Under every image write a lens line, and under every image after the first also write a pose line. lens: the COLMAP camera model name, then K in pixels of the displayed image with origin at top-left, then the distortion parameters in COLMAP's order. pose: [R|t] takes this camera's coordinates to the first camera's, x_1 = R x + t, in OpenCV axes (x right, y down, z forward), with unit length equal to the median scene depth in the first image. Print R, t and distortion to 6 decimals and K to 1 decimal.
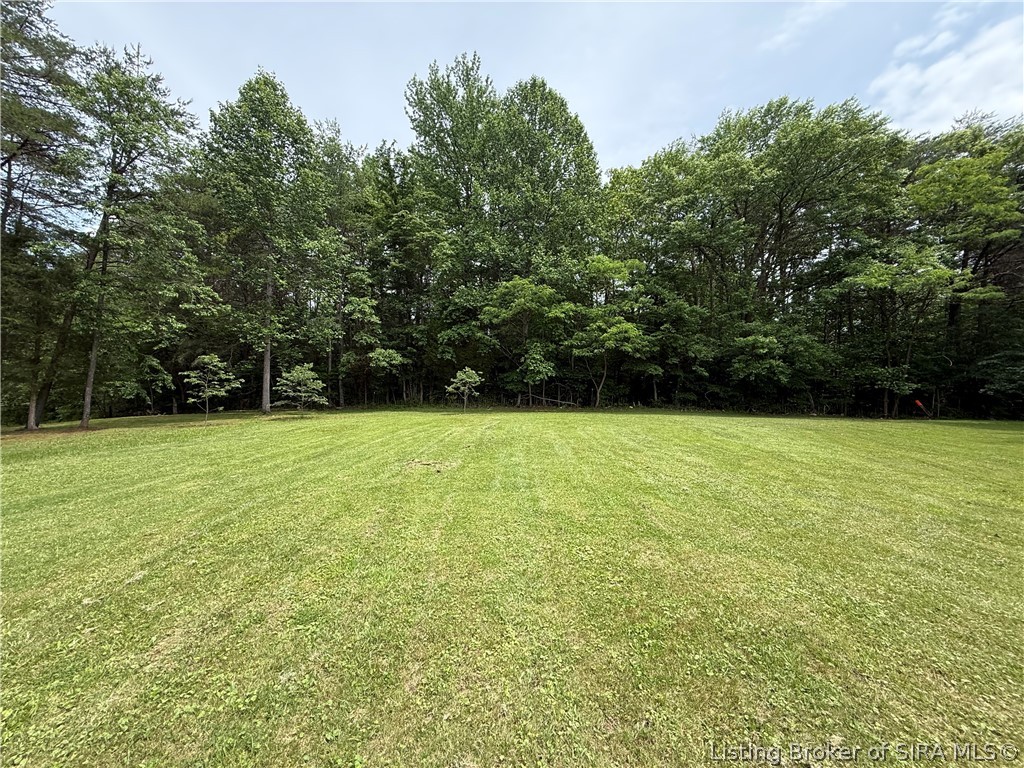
lens RADIAL K [[406.9, 0, 512.9], [0, 406.9, 383.7], [0, 0, 1]] dist [0.003542, -0.000120]
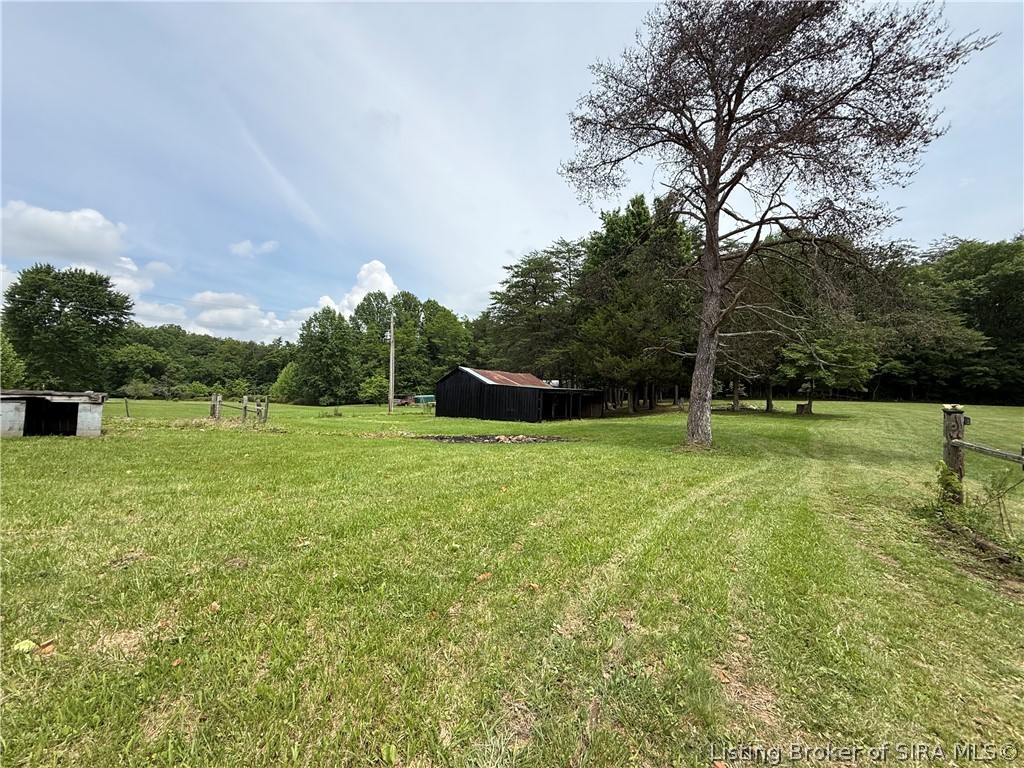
lens RADIAL K [[406.9, 0, 512.6], [0, 406.9, 382.0], [0, 0, 1]] dist [0.003542, -0.000120]
pose [[0.903542, 0.001721, -0.428496, -0.605838], [-0.000862, 0.999997, 0.002199, -0.037522], [0.428499, -0.001617, 0.903541, -1.775366]]
